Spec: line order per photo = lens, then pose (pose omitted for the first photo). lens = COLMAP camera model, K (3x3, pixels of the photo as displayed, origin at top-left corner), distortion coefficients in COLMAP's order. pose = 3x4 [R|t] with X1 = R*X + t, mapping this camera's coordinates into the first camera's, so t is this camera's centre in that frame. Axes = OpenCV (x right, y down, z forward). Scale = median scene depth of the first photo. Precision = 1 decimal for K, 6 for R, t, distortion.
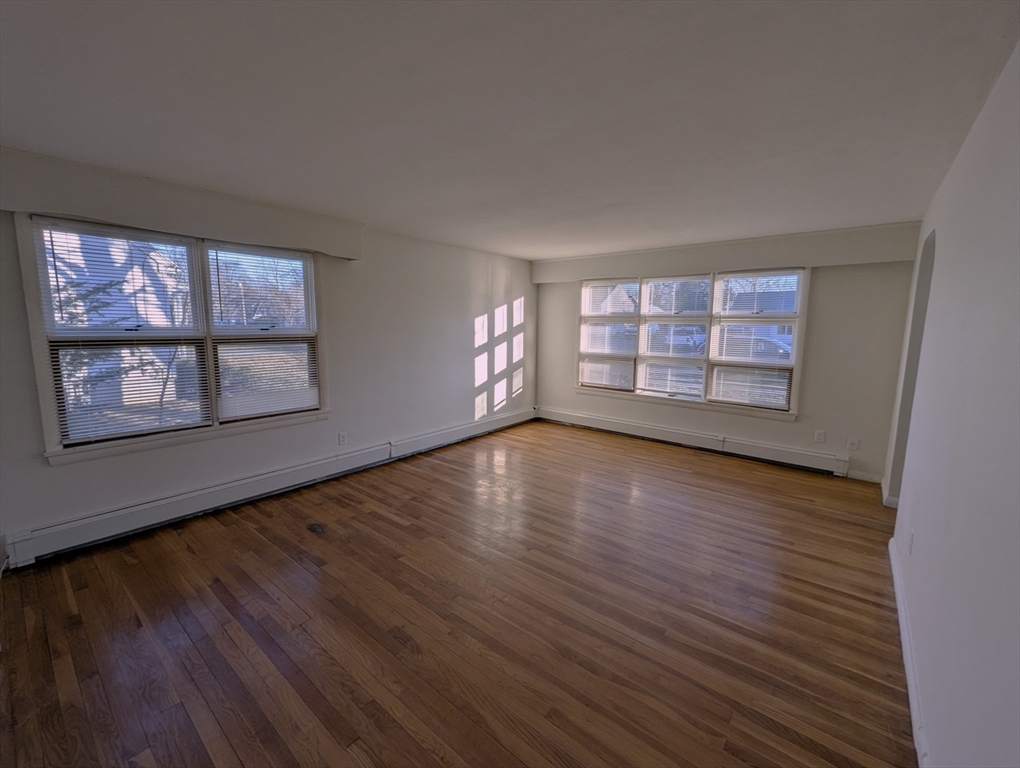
lens RADIAL K [[424.5, 0, 508.9], [0, 424.5, 382.8], [0, 0, 1]] dist [-0.000088, 0.000051]
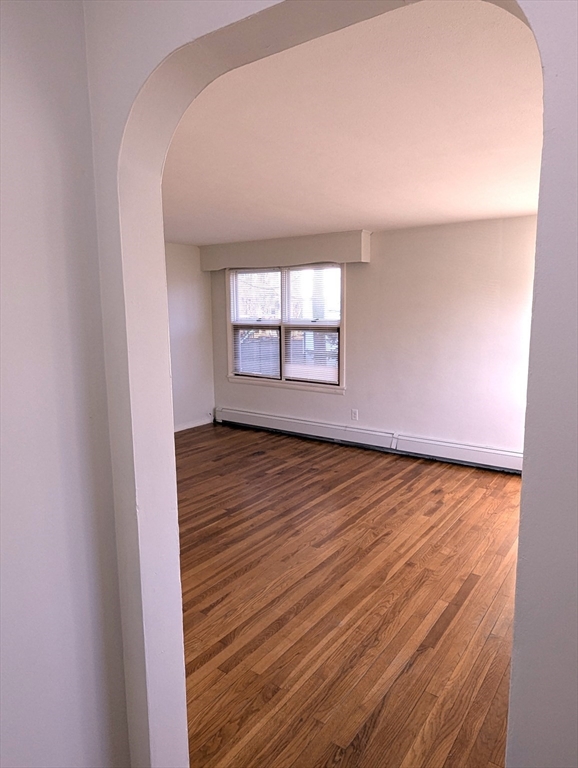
lens RADIAL K [[509.2, 0, 302.8], [0, 509.2, 385.4], [0, 0, 1]] dist [0.001976, 0.003688]
pose [[0.074294, 0.139289, -0.987461, 0.827914], [-0.136713, 0.982271, 0.128271, -0.093923], [0.987821, 0.125469, 0.092020, 0.603958]]
